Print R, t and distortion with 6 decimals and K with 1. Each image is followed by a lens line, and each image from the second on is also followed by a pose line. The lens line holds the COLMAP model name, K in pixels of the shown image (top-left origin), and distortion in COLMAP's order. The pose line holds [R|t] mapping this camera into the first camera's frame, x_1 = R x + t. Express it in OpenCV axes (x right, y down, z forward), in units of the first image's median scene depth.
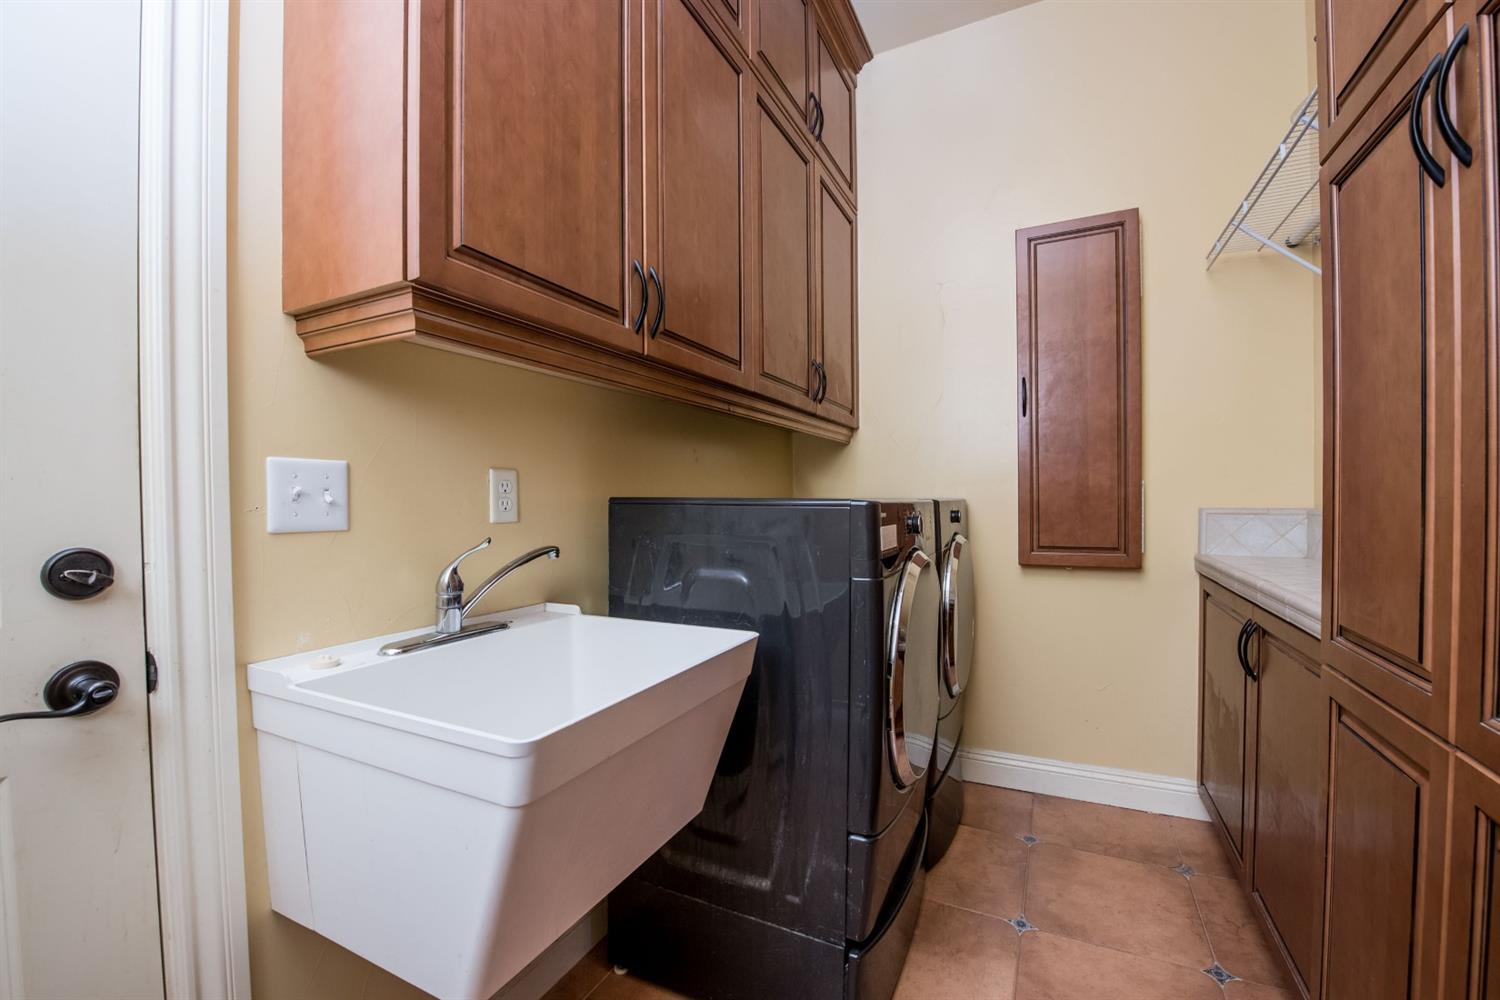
lens RADIAL K [[597.6, 0, 784.7], [0, 597.6, 499.8], [0, 0, 1]] dist [-0.021258, -0.000345]
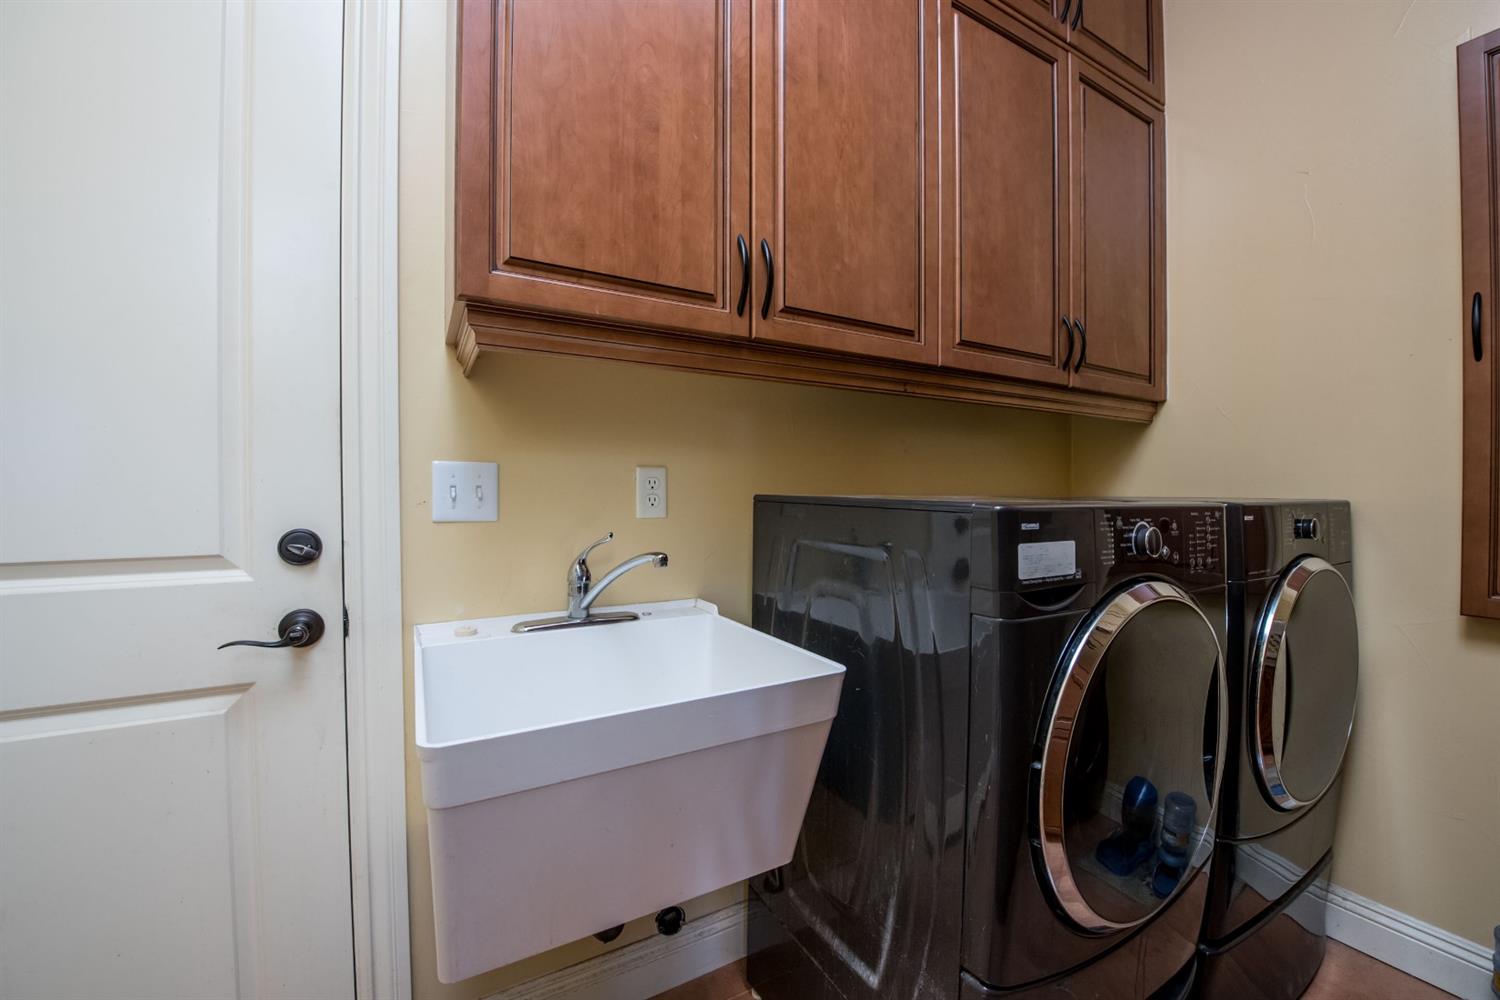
lens RADIAL K [[597.6, 0, 749.2], [0, 597.6, 495.6], [0, 0, 1]] dist [-0.021258, -0.000345]
pose [[0.815523, 0.012279, -0.578594, 0.311149], [-0.009638, 0.999924, 0.007635, -0.011986], [0.578644, -0.000650, 0.815580, 0.280160]]
